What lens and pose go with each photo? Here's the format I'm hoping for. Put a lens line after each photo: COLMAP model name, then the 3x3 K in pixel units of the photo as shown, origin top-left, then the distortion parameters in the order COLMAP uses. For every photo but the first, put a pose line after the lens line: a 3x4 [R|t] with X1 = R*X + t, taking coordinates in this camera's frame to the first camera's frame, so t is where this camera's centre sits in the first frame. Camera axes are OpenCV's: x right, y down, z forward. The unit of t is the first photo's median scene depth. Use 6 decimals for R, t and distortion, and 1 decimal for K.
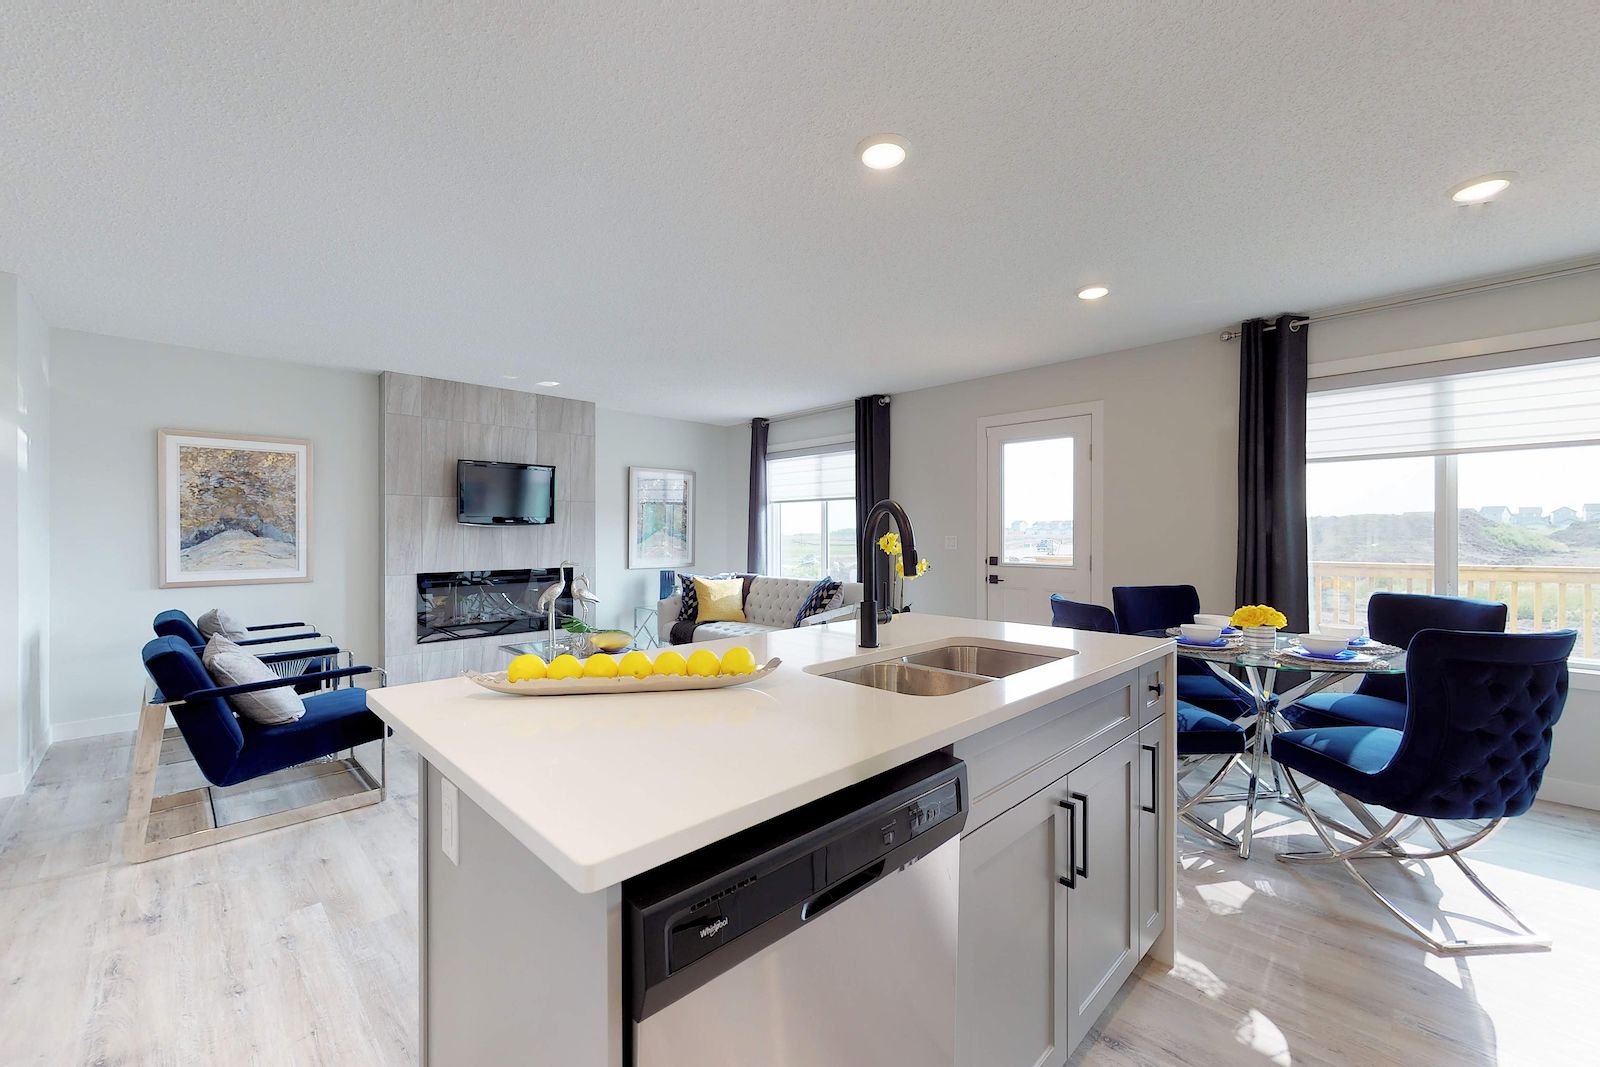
lens RADIAL K [[638.6, 0, 806.9], [0, 638.6, 526.2], [0, 0, 1]] dist [-0.004140, -0.000356]
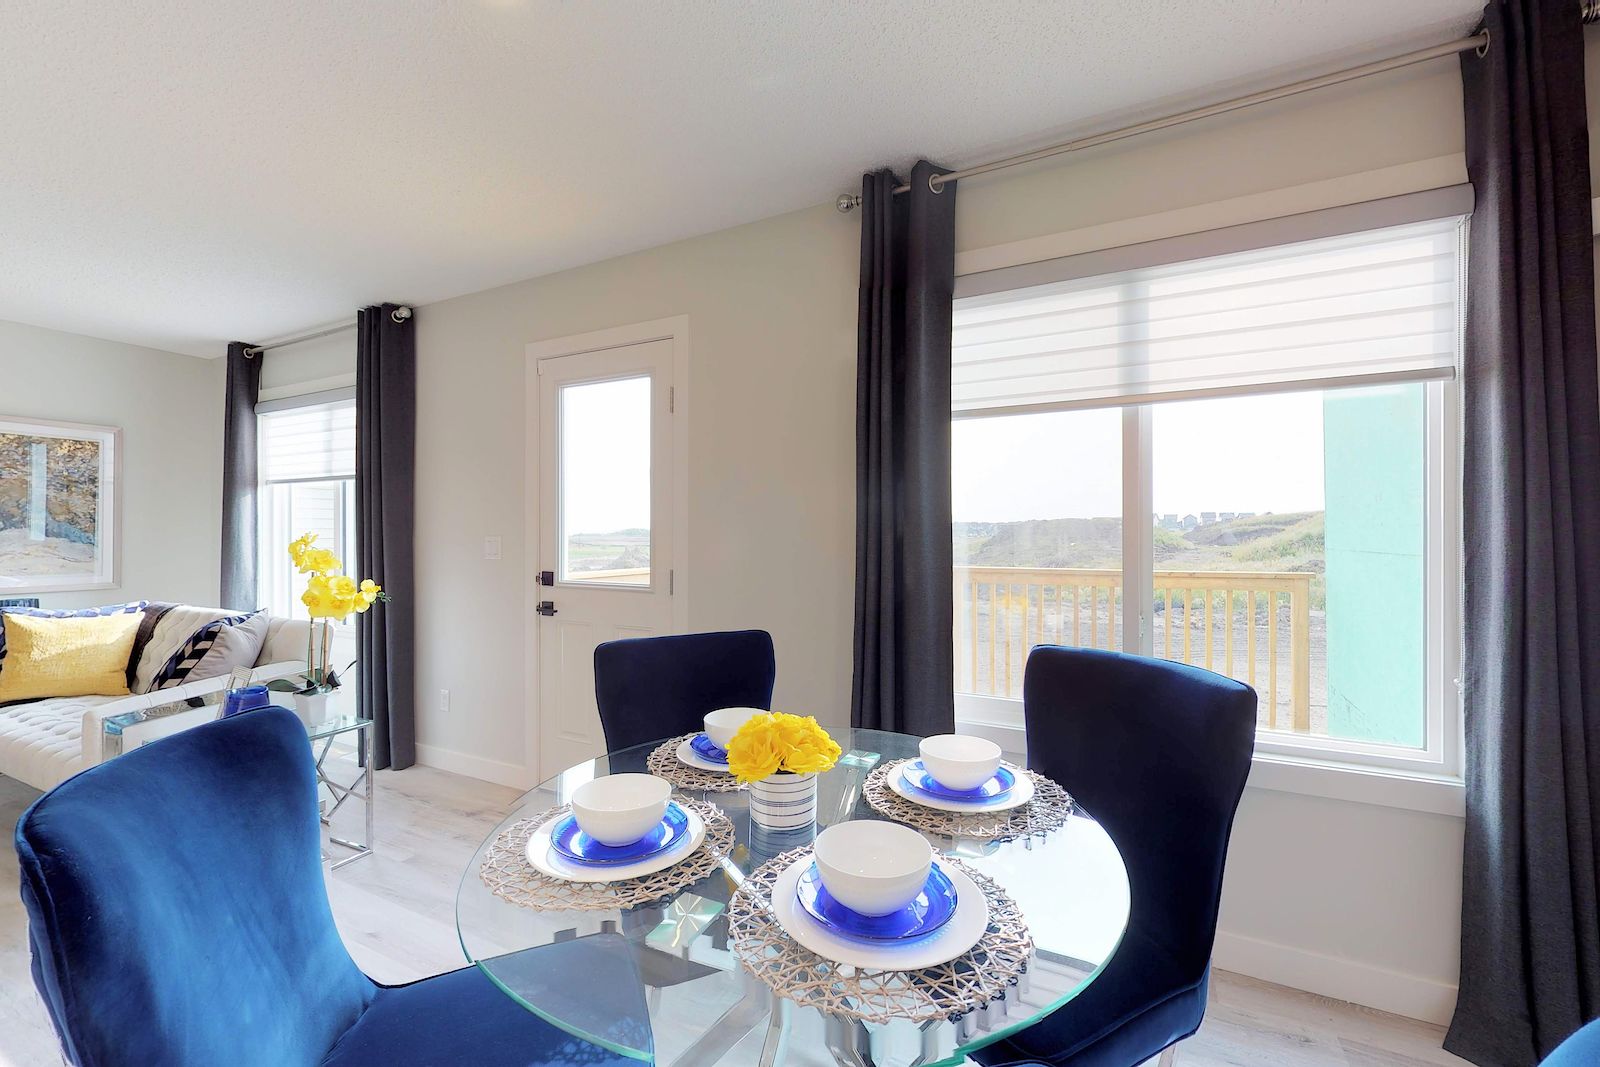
lens RADIAL K [[638.6, 0, 811.5], [0, 638.6, 532.4], [0, 0, 1]] dist [-0.004140, -0.000356]
pose [[0.942880, 0.003084, 0.333118, 0.441954], [-0.006449, 0.999939, 0.008996, 0.004255], [-0.333070, -0.010630, 0.942842, 0.457495]]
